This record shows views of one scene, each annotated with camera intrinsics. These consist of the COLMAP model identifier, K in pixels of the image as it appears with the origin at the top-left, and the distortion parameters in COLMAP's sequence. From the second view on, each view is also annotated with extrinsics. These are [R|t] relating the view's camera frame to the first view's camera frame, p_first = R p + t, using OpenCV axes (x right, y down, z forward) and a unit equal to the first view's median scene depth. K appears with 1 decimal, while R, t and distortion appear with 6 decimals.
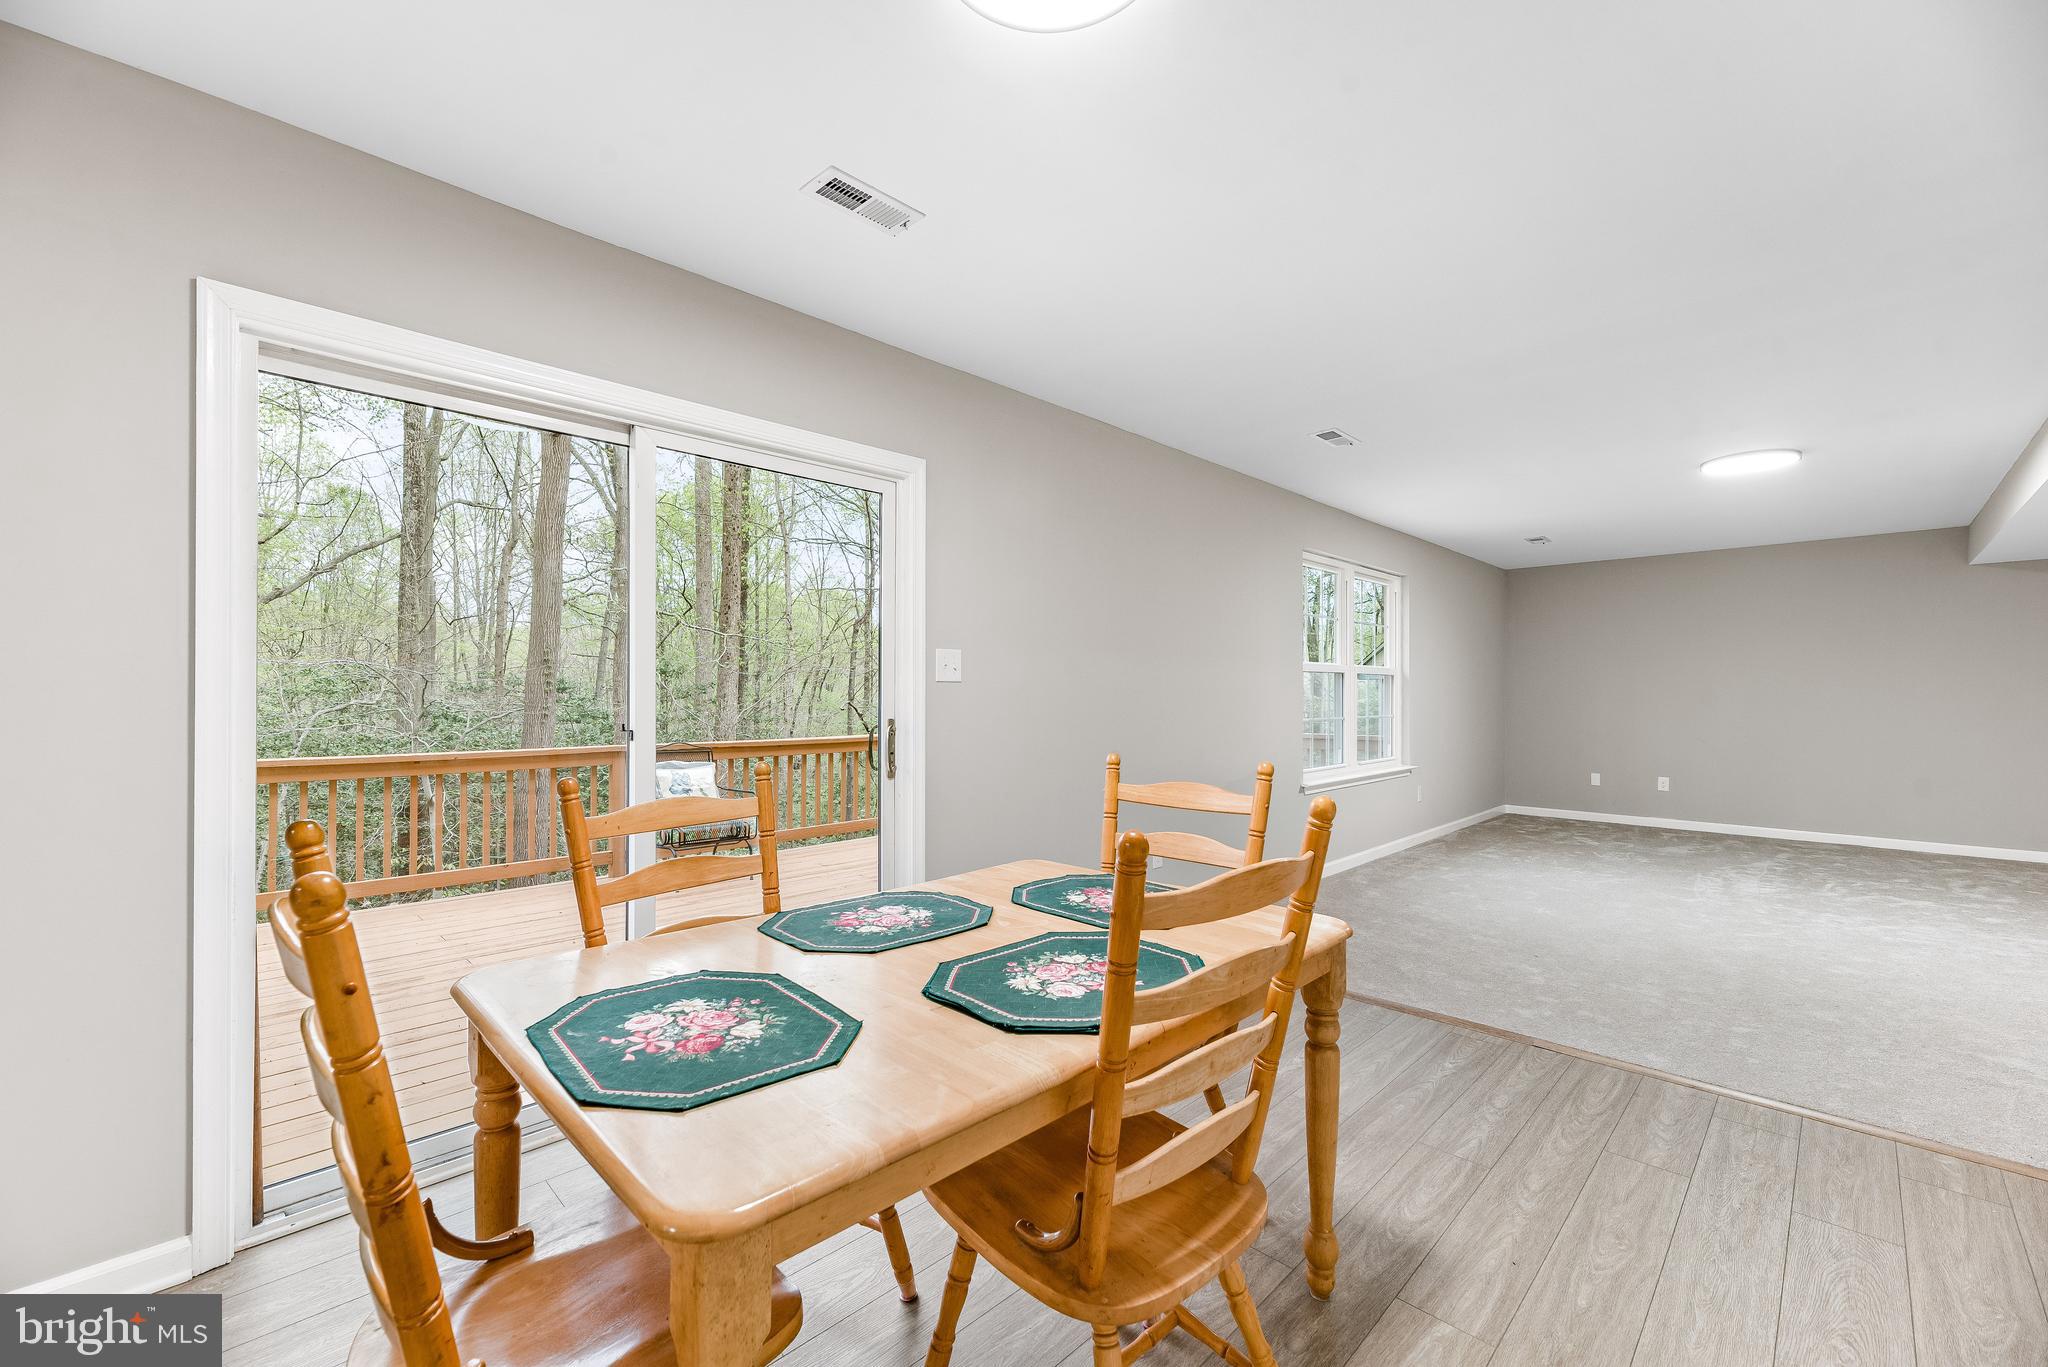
lens RADIAL K [[838.5, 0, 1052.9], [0, 838.5, 689.7], [0, 0, 1]] dist [-0.003815, -0.000494]
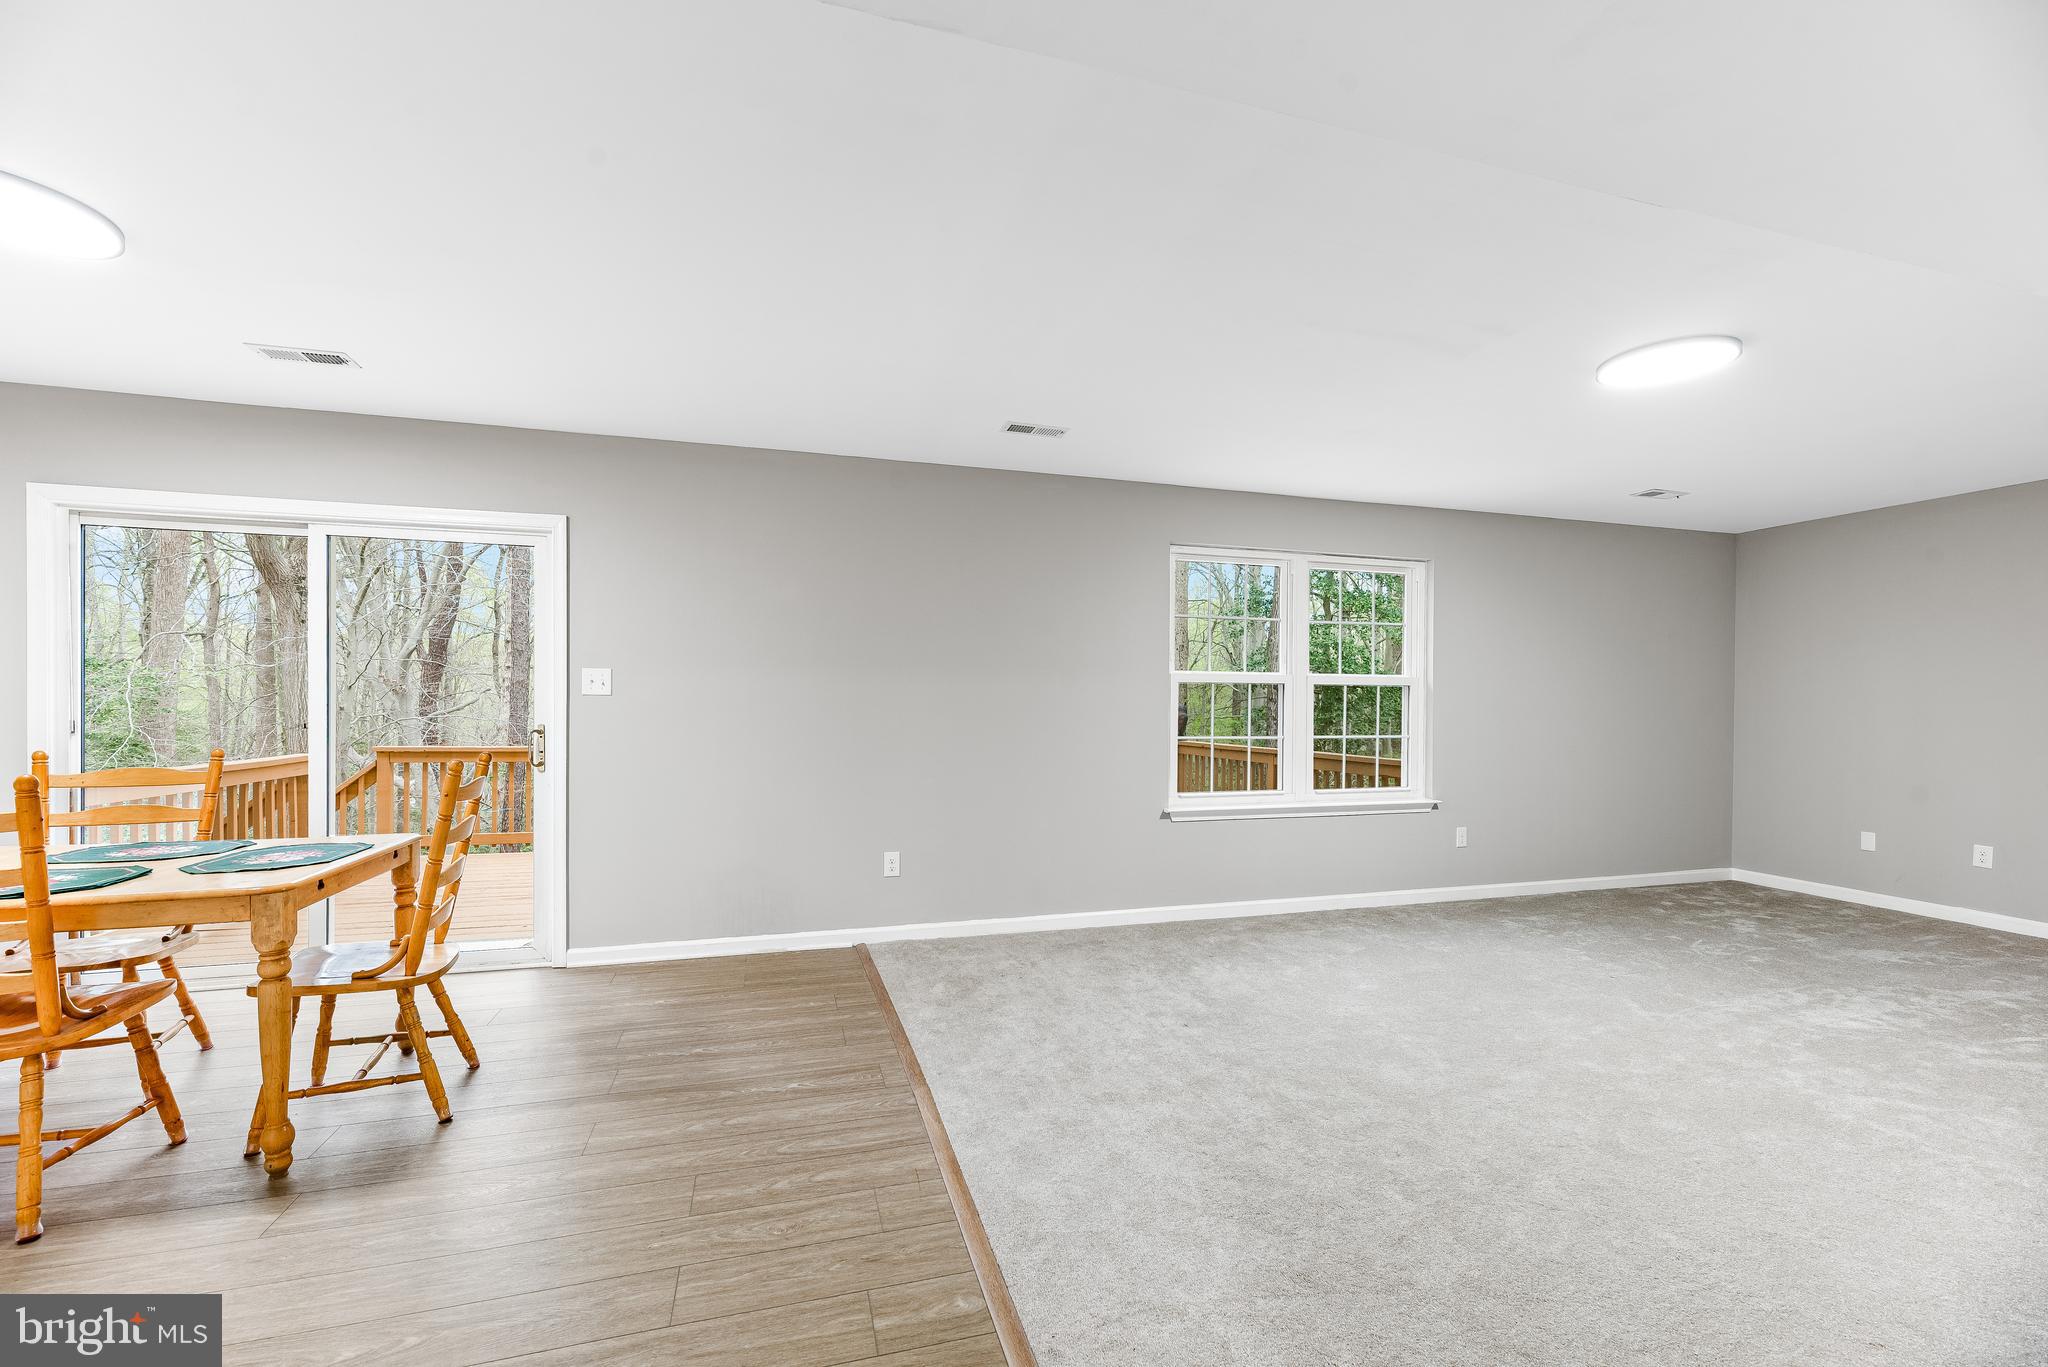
lens RADIAL K [[858.8, 0, 1028.9], [0, 858.8, 706.8], [0, 0, 1]] dist [-0.000442, -0.000013]
pose [[0.875741, 0.008469, -0.482707, 0.736047], [-0.004545, 0.999946, 0.009299, -0.005361], [0.482760, -0.005950, 0.875732, 0.152821]]
